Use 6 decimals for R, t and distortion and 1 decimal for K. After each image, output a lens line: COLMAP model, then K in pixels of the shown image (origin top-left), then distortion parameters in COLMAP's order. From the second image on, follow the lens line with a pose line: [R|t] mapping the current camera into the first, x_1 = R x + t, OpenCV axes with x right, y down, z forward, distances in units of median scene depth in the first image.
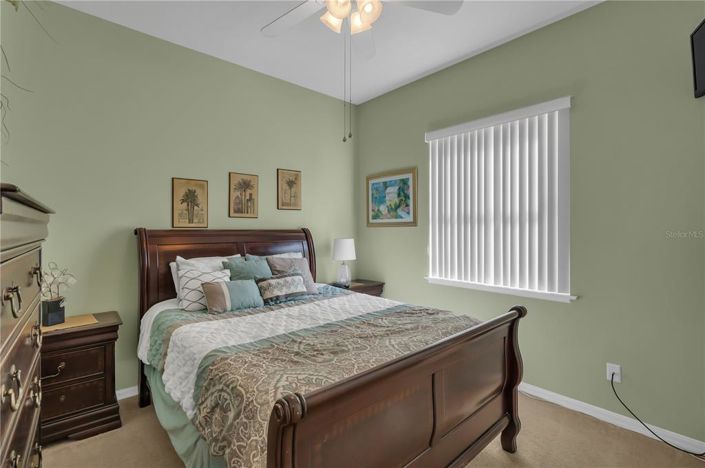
lens RADIAL K [[321.7, 0, 350.4], [0, 321.7, 229.3], [0, 0, 1]] dist [0.003377, 0.001087]
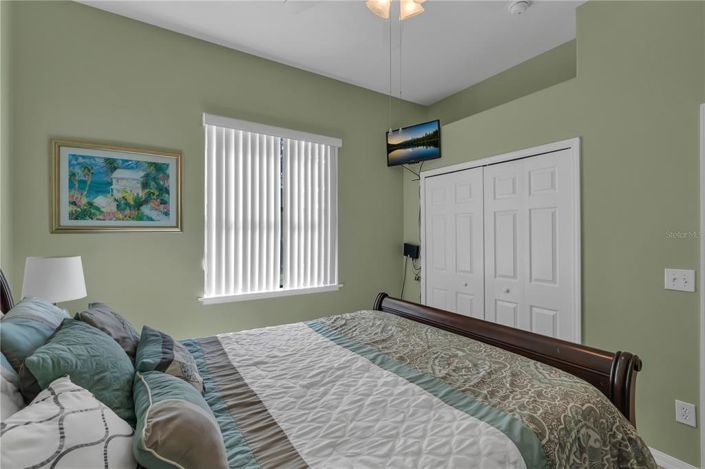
lens RADIAL K [[321.7, 0, 350.5], [0, 321.7, 234.8], [0, 0, 1]] dist [0.003377, 0.001087]
pose [[0.158663, -0.002194, 0.987330, -0.452433], [0.003521, 0.999992, 0.001657, -0.004358], [-0.987326, 0.003214, 0.158670, 0.498936]]
